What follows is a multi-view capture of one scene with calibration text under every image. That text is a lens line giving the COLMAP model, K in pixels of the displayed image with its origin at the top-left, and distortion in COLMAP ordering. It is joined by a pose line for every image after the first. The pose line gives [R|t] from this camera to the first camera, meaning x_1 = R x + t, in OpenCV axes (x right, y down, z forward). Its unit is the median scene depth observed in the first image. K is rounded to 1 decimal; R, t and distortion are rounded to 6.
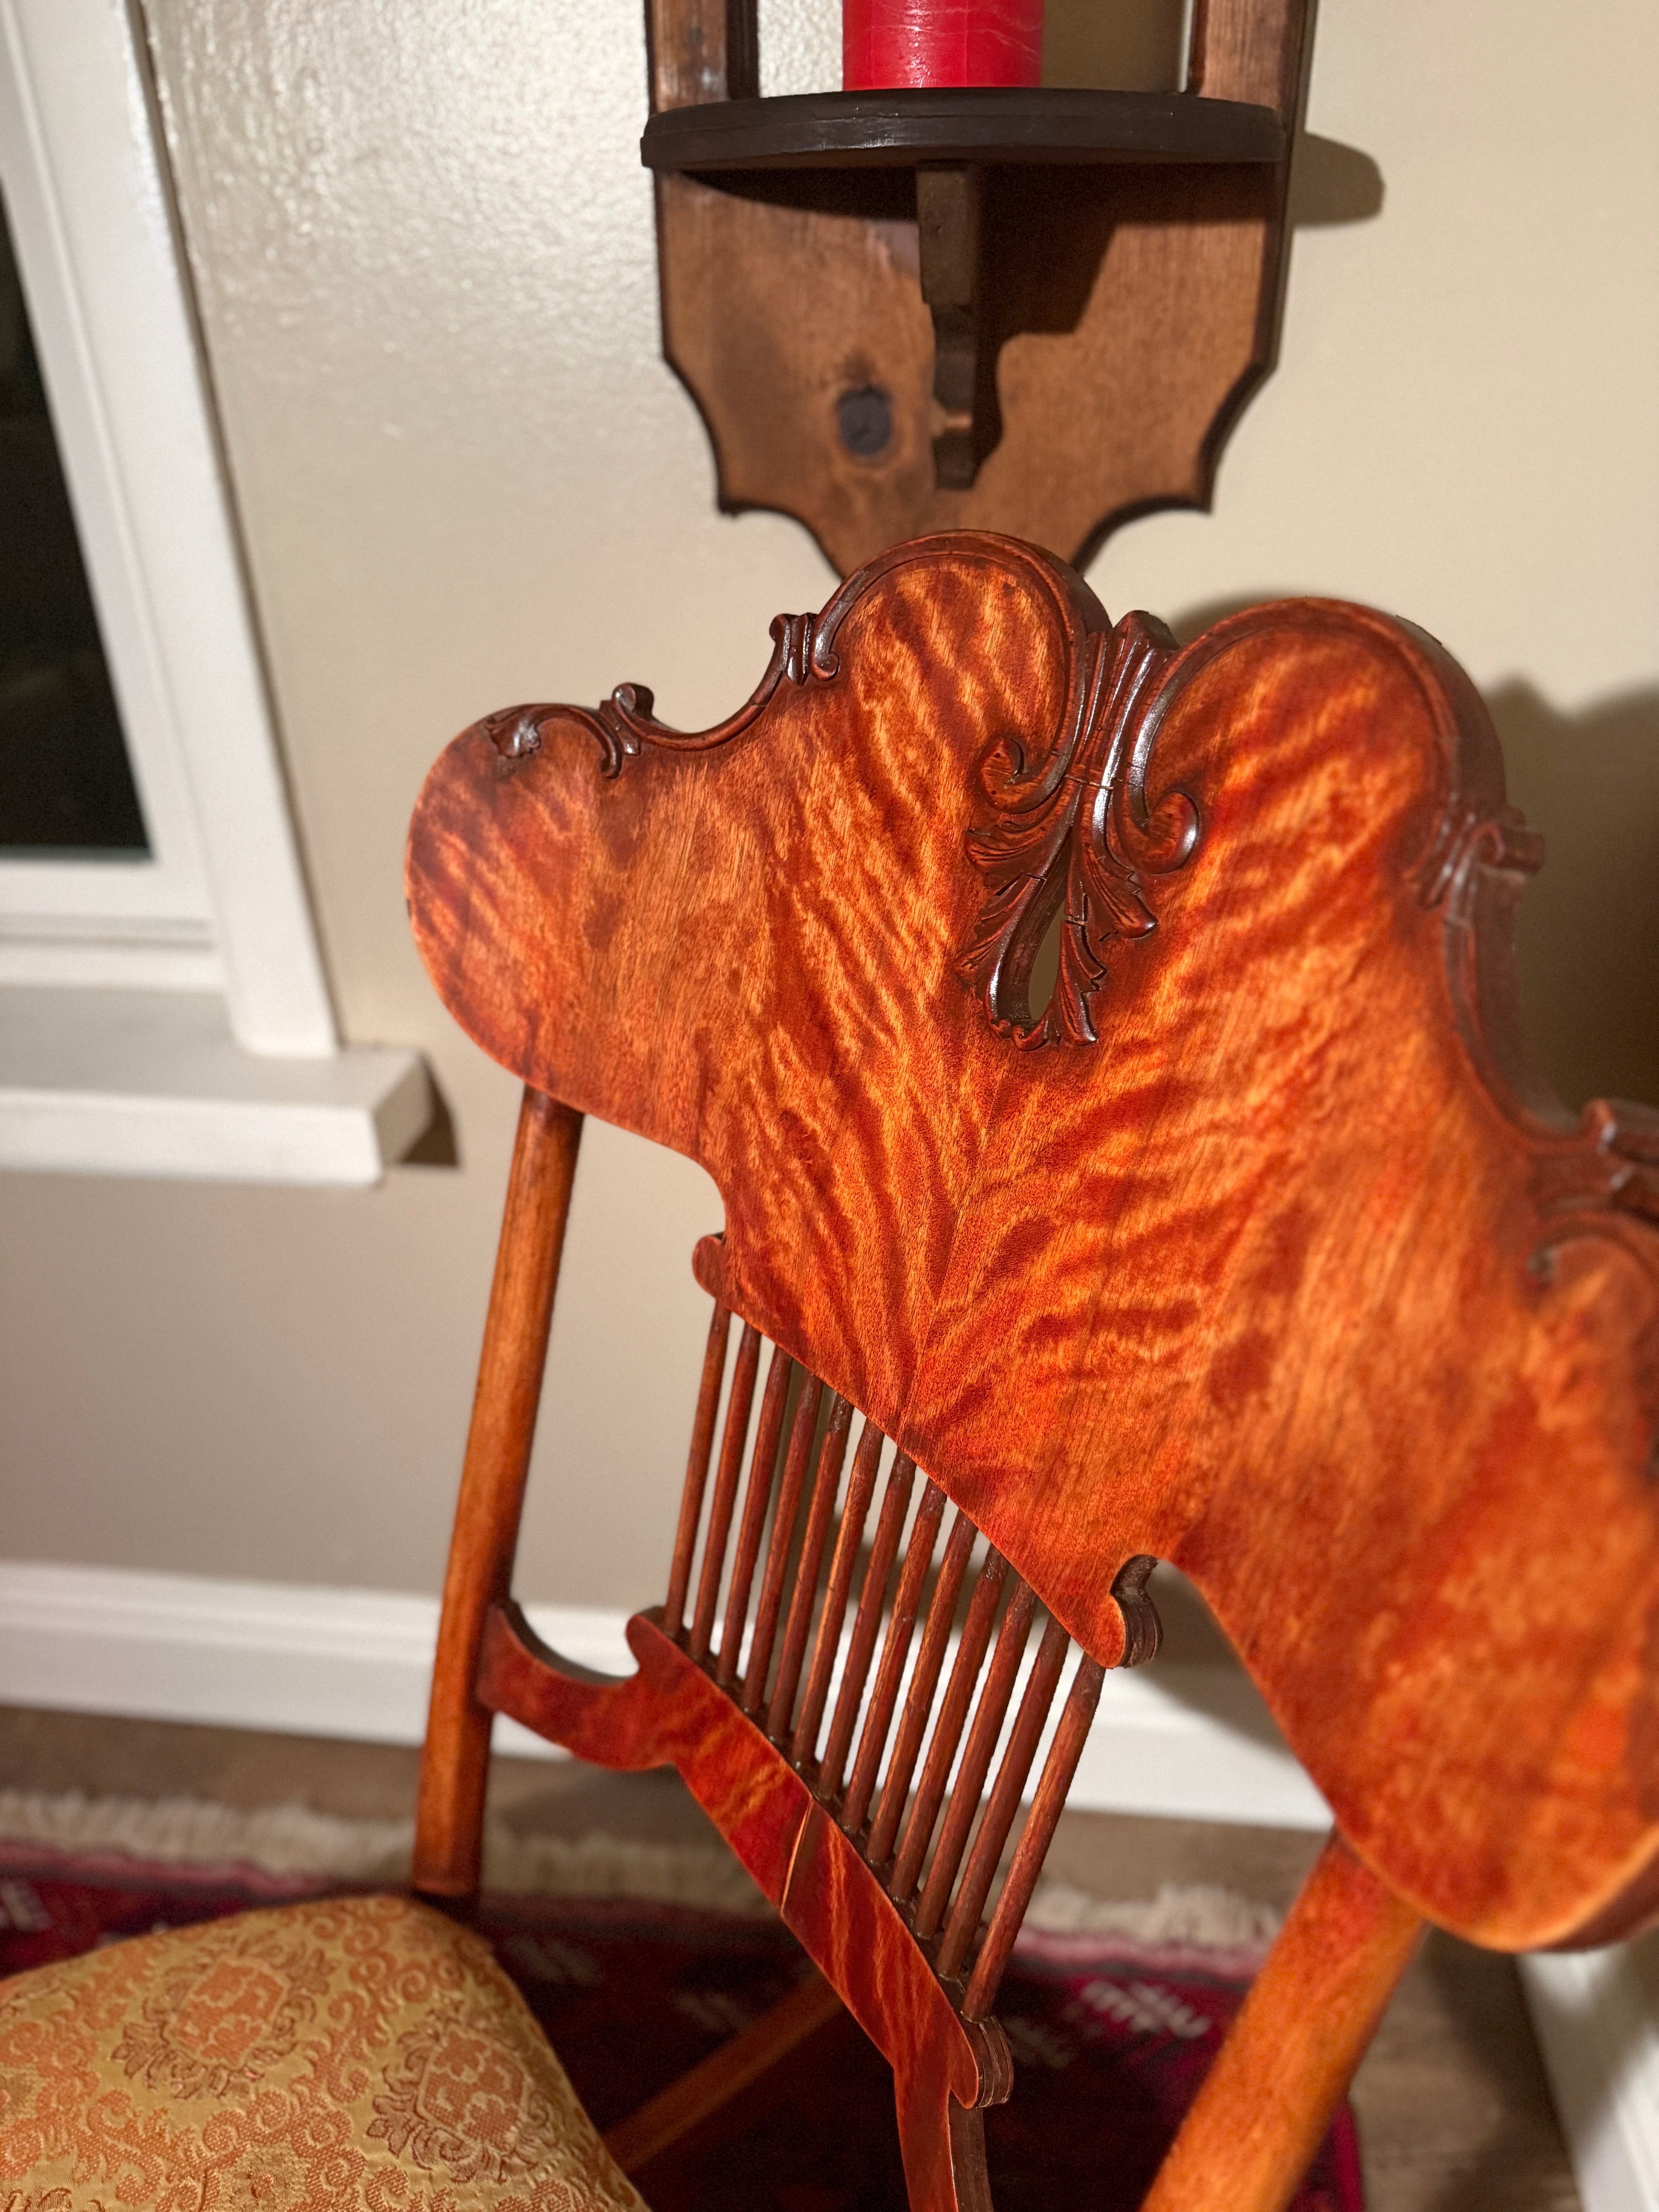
lens RADIAL K [[1437.7, 0, 861.3], [0, 1437.7, 1152.4], [0, 0, 1]] dist [0.136050, -0.173306]
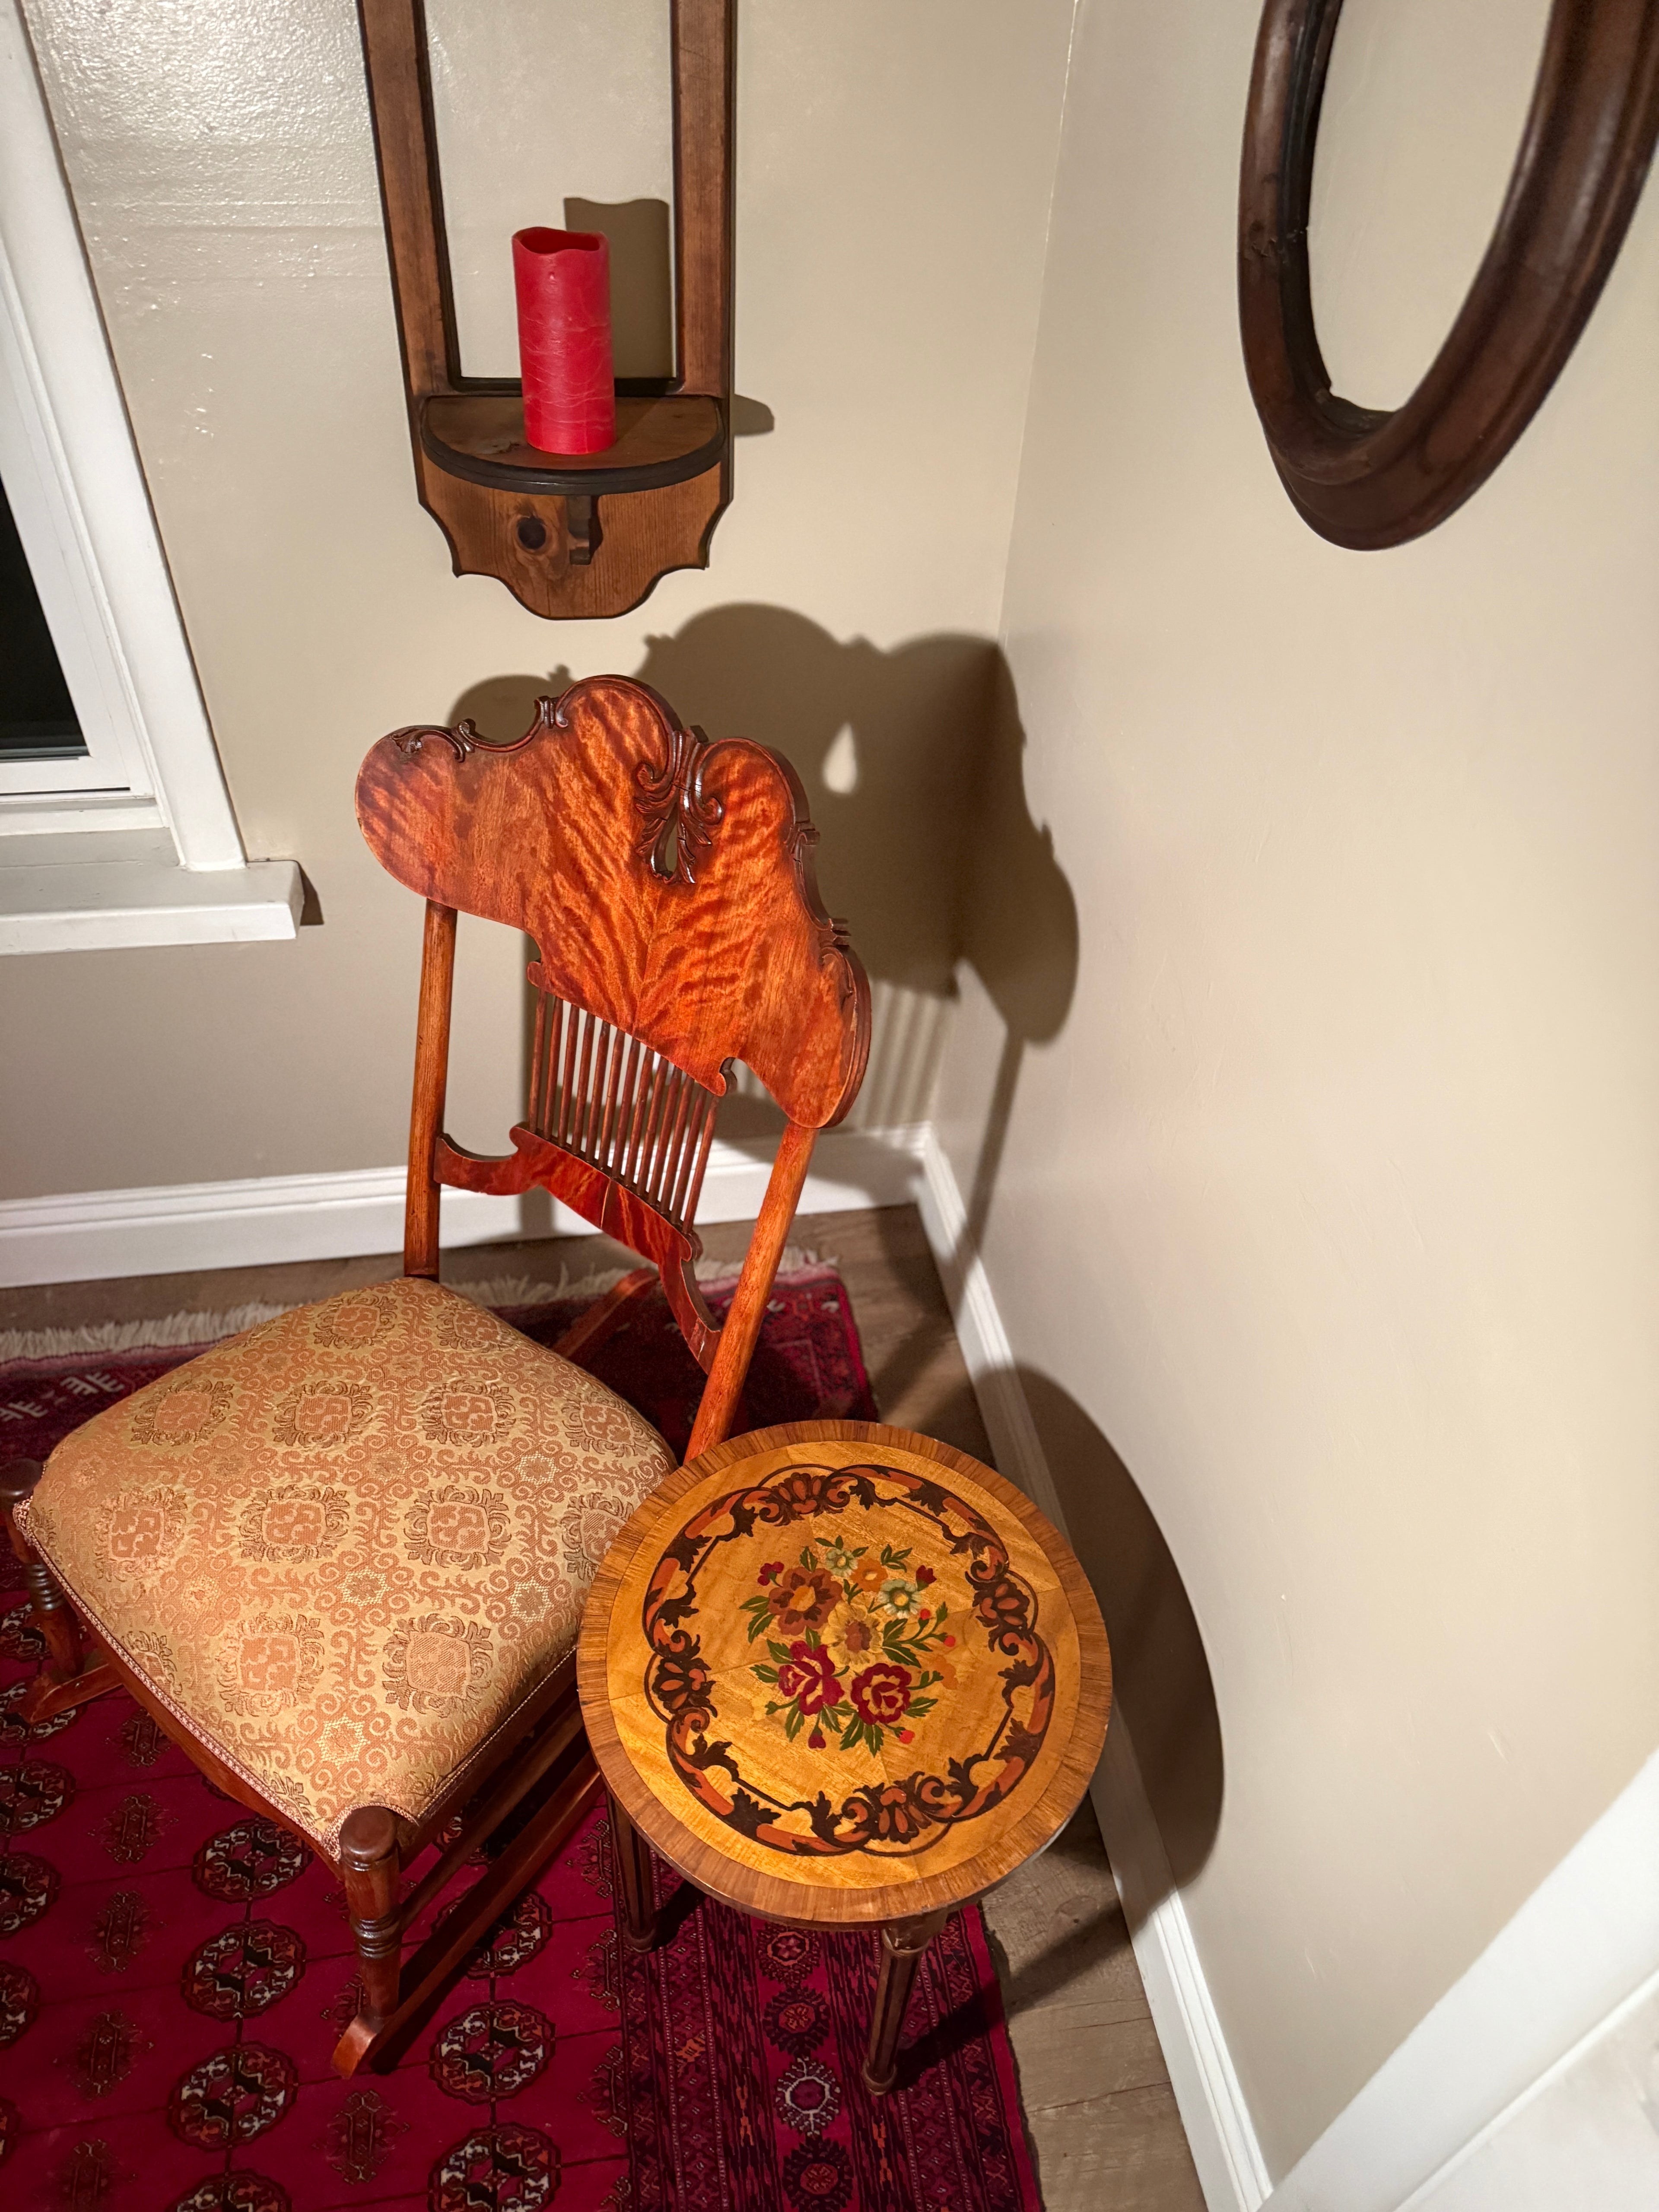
lens RADIAL K [[1571.1, 0, 837.9], [0, 1571.1, 1101.9], [0, 0, 1]] dist [0.003811, -0.008389]
pose [[0.956501, -0.147507, 0.251688, -0.334789], [0.086117, 0.967070, 0.239498, -0.312148], [-0.278728, -0.207406, 0.937707, -1.686824]]
